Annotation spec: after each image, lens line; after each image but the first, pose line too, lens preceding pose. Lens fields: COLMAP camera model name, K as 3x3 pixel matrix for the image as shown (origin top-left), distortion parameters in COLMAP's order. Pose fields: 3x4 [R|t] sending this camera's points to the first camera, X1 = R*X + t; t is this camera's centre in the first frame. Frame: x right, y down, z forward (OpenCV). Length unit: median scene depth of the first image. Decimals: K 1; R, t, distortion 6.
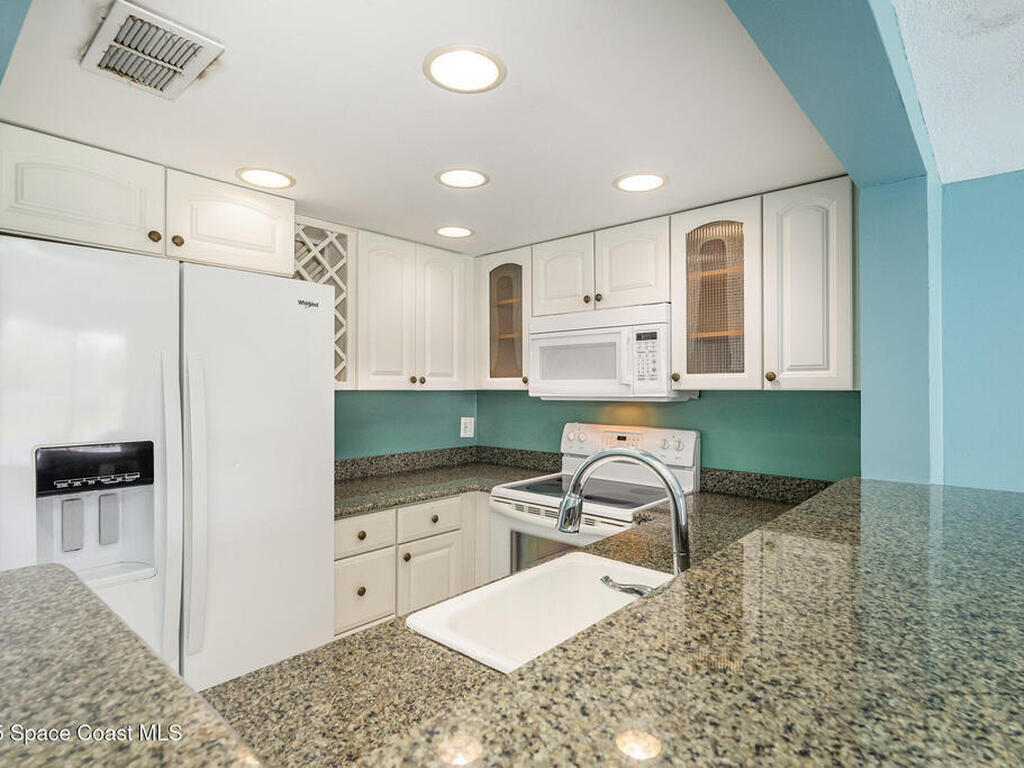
lens RADIAL K [[553.4, 0, 513.2], [0, 553.4, 382.3], [0, 0, 1]] dist [-0.001778, 0.000537]
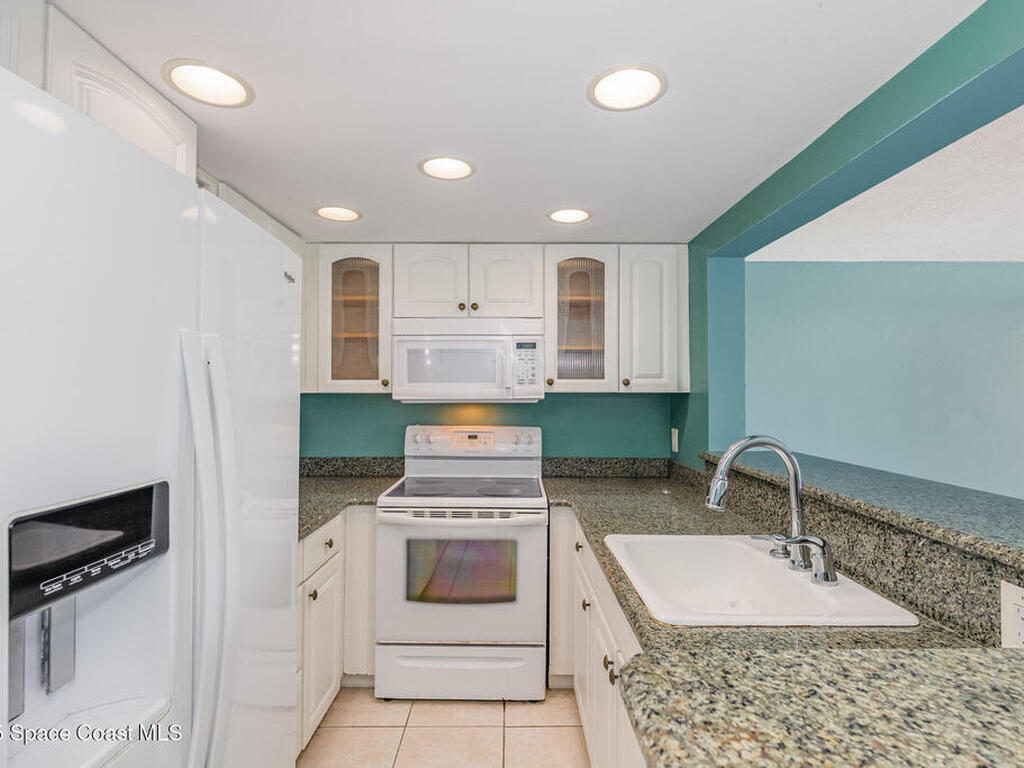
lens RADIAL K [[513.1, 0, 511.5], [0, 513.1, 384.1], [0, 0, 1]] dist [-0.004190, 0.001466]
pose [[0.742467, 0.009260, 0.669819, -0.468166], [-0.007782, 0.999956, -0.005198, 0.001894], [-0.669837, -0.001353, 0.742507, 0.221228]]
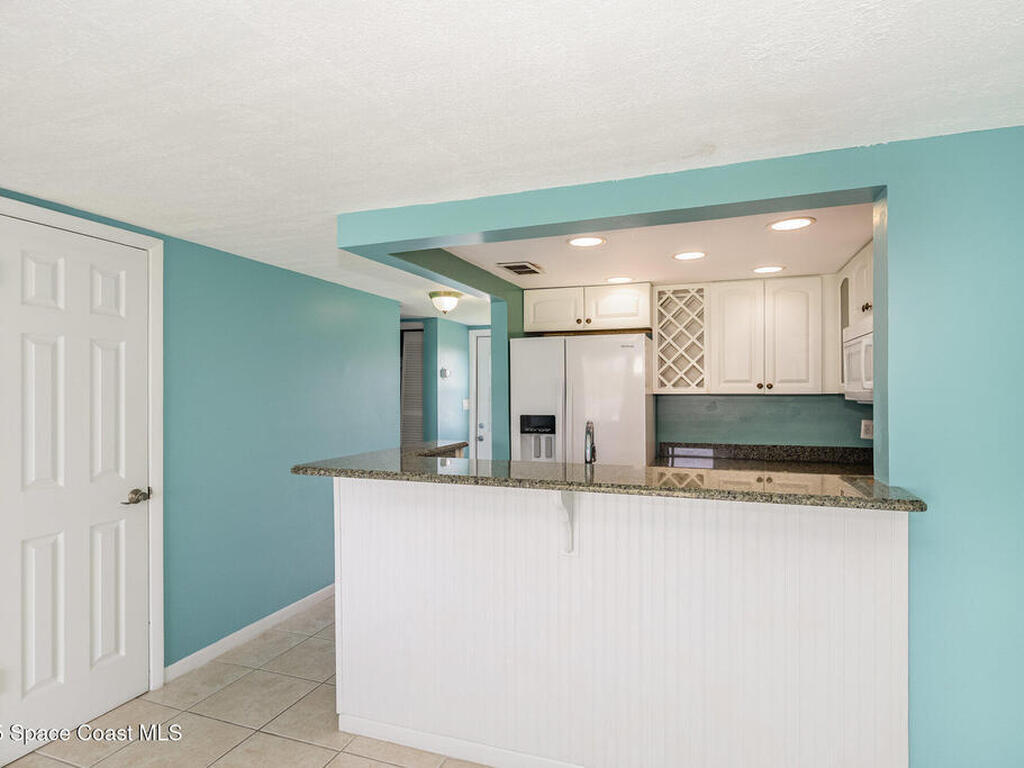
lens RADIAL K [[553.4, 0, 517.5], [0, 553.4, 398.5], [0, 0, 1]] dist [-0.001778, 0.000537]
pose [[0.372184, 0.004584, -0.928148, 0.899293], [0.011615, 0.999886, 0.009596, 0.006677], [0.928086, -0.014352, 0.372089, -0.007083]]
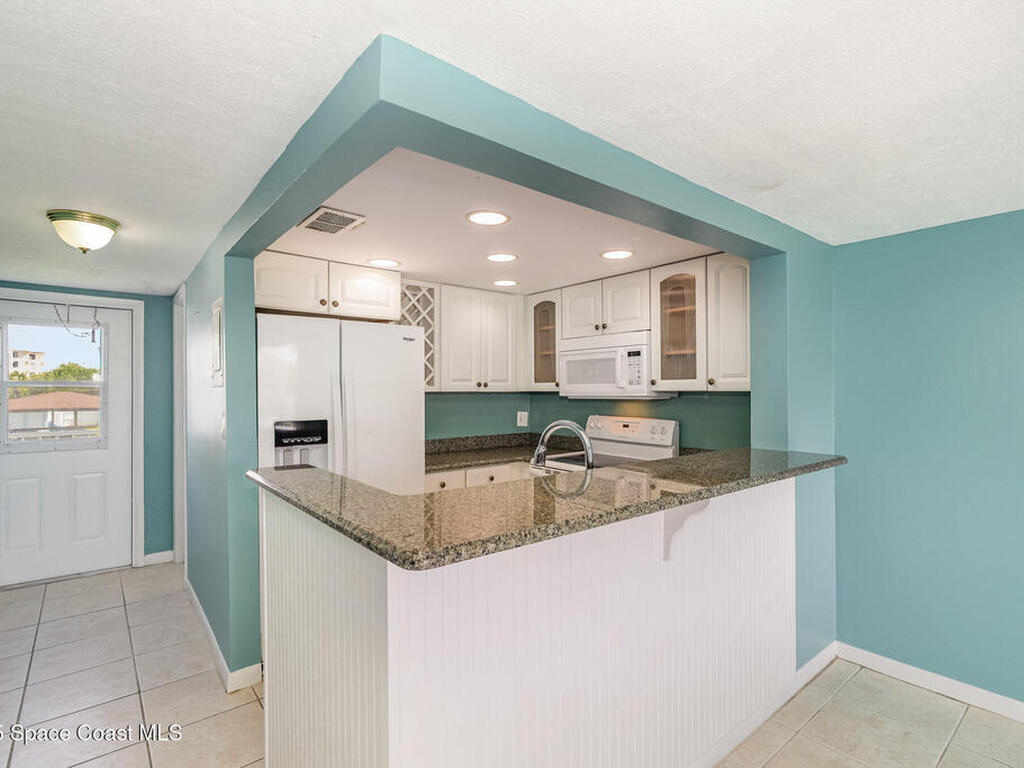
lens RADIAL K [[513.1, 0, 512.3], [0, 513.1, 385.2], [0, 0, 1]] dist [-0.004190, 0.001466]
pose [[0.986722, -0.004031, -0.162369, 0.137446], [0.004164, 0.999991, 0.000480, -0.003321], [0.162366, -0.001150, 0.986730, -0.348119]]
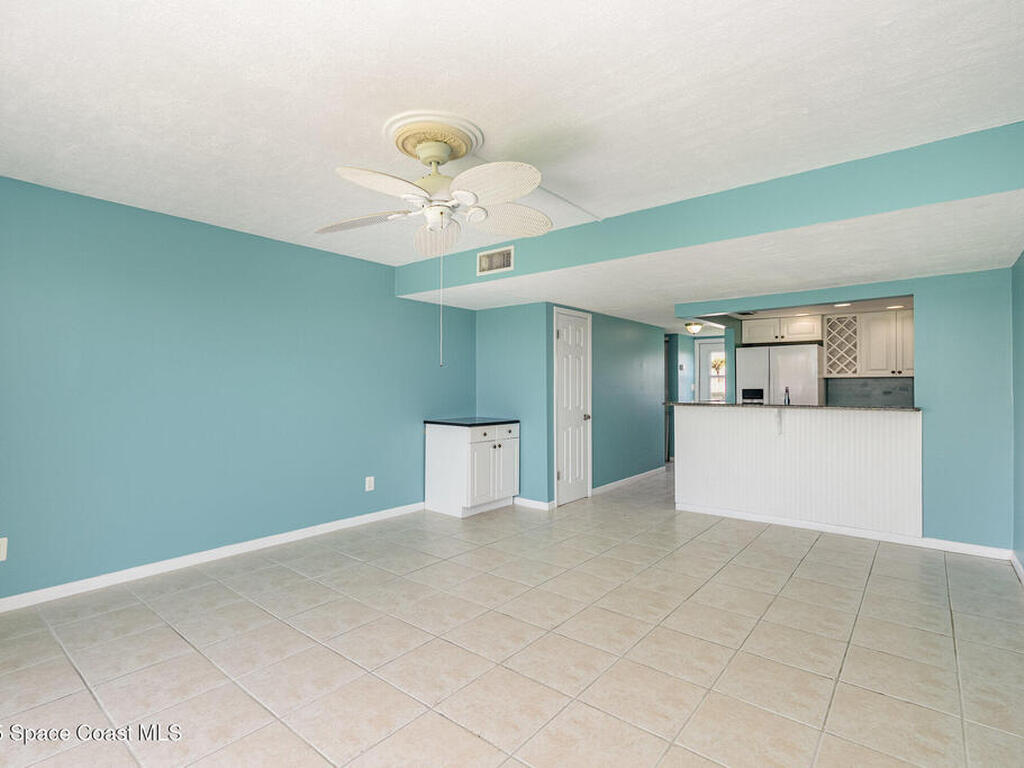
lens RADIAL K [[513.1, 0, 516.5], [0, 513.1, 386.0], [0, 0, 1]] dist [-0.004190, 0.001466]
pose [[0.048777, -0.006778, -0.998787, 2.021681], [0.010760, 0.999923, -0.006260, 0.053134], [0.998752, -0.010441, 0.048846, -0.696100]]
